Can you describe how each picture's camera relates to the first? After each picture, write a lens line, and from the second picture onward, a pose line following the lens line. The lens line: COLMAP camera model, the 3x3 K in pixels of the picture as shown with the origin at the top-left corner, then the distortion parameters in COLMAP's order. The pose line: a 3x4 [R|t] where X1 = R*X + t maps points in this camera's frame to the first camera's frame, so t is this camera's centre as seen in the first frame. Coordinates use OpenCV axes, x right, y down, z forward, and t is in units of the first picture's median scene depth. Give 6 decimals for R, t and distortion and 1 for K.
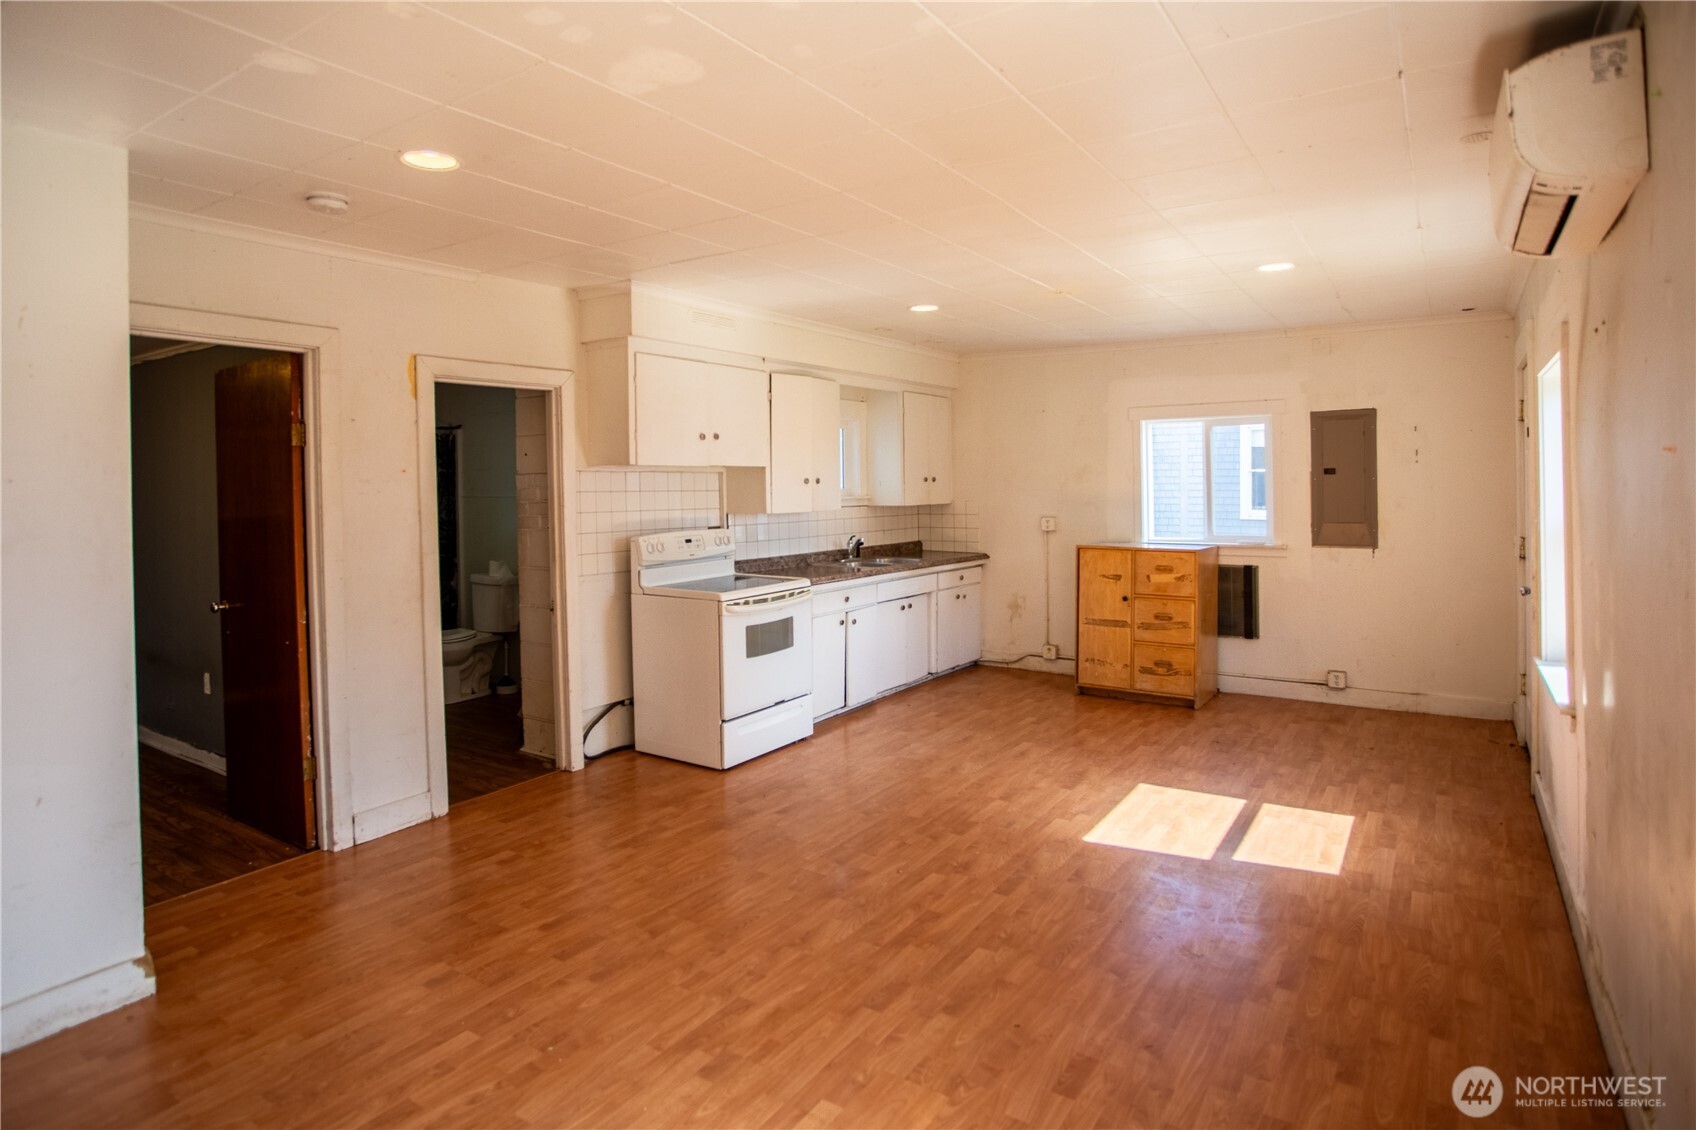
lens RADIAL K [[876.7, 0, 848.0], [0, 876.7, 565.0], [0, 0, 1]] dist [-0.044334, -0.000023]
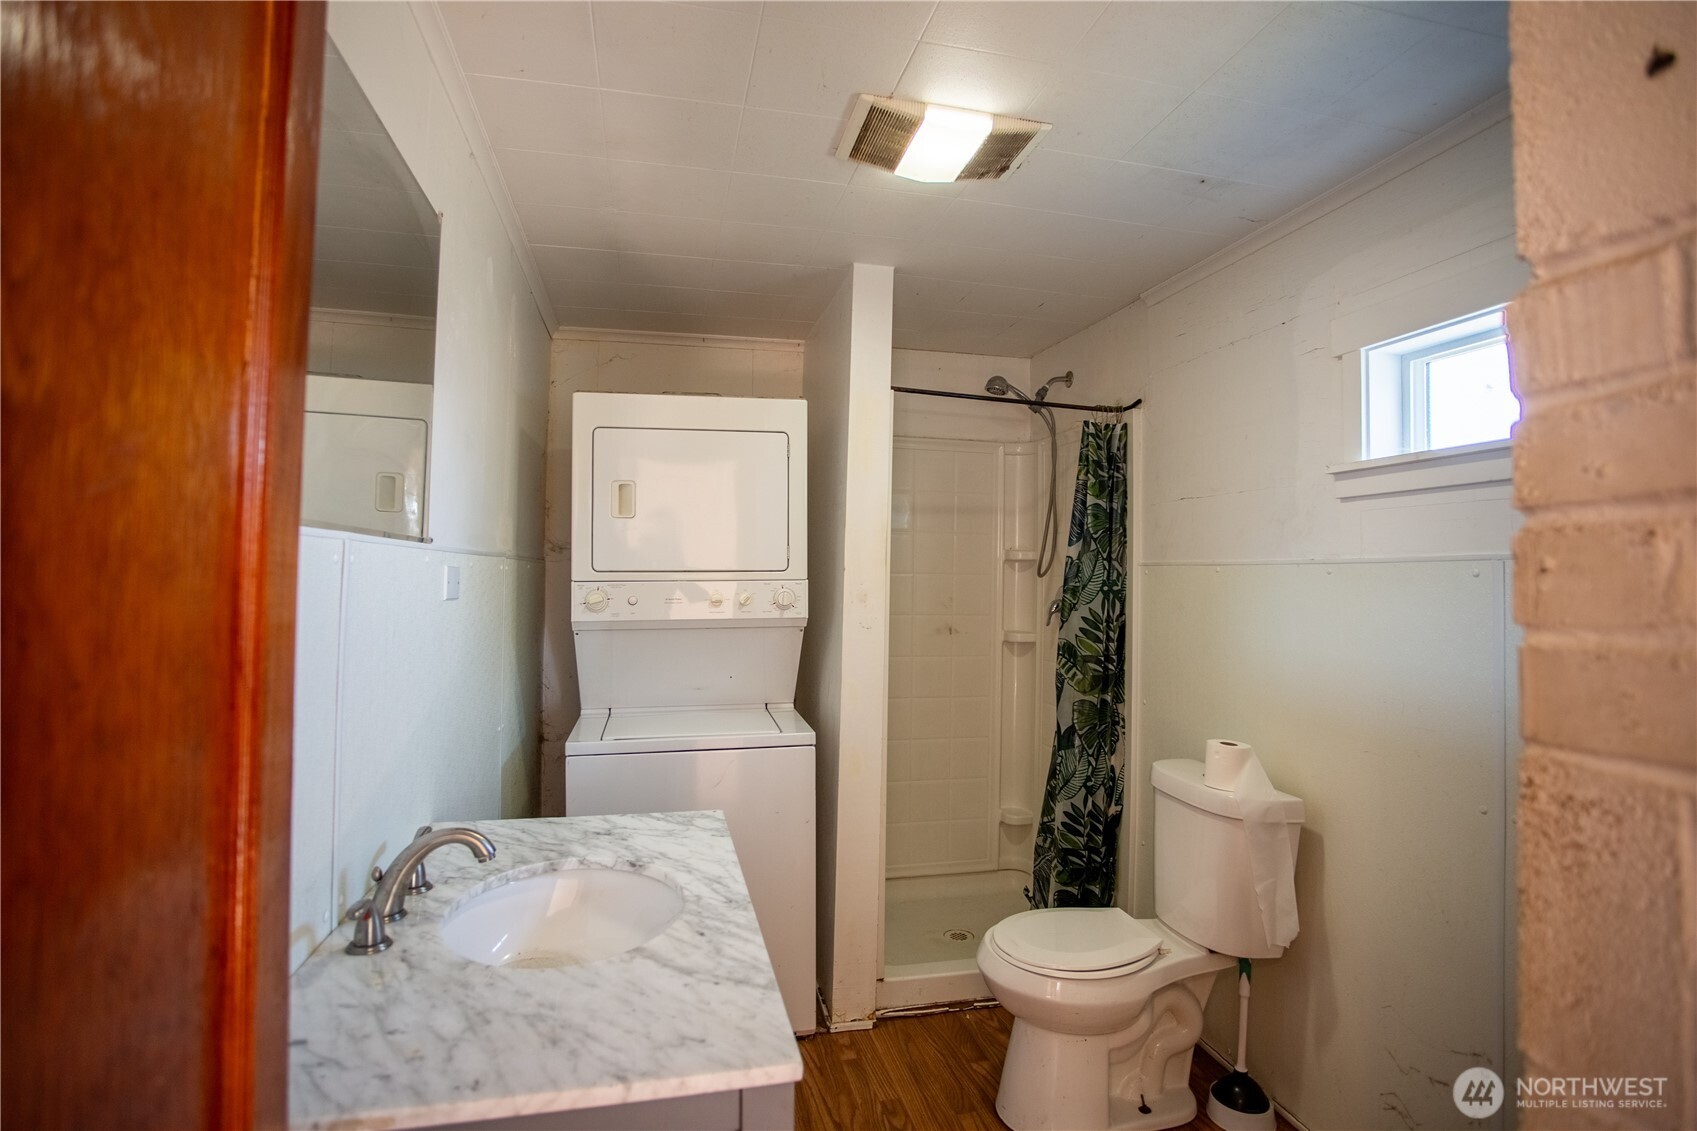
lens RADIAL K [[877.3, 0, 848.5], [0, 877.3, 565.5], [0, 0, 1]] dist [-0.044334, -0.000023]
pose [[0.731534, -0.008783, -0.681748, -0.270541], [-0.049616, 0.996580, -0.066078, -0.044977], [0.679997, 0.082163, 0.728597, 0.622721]]
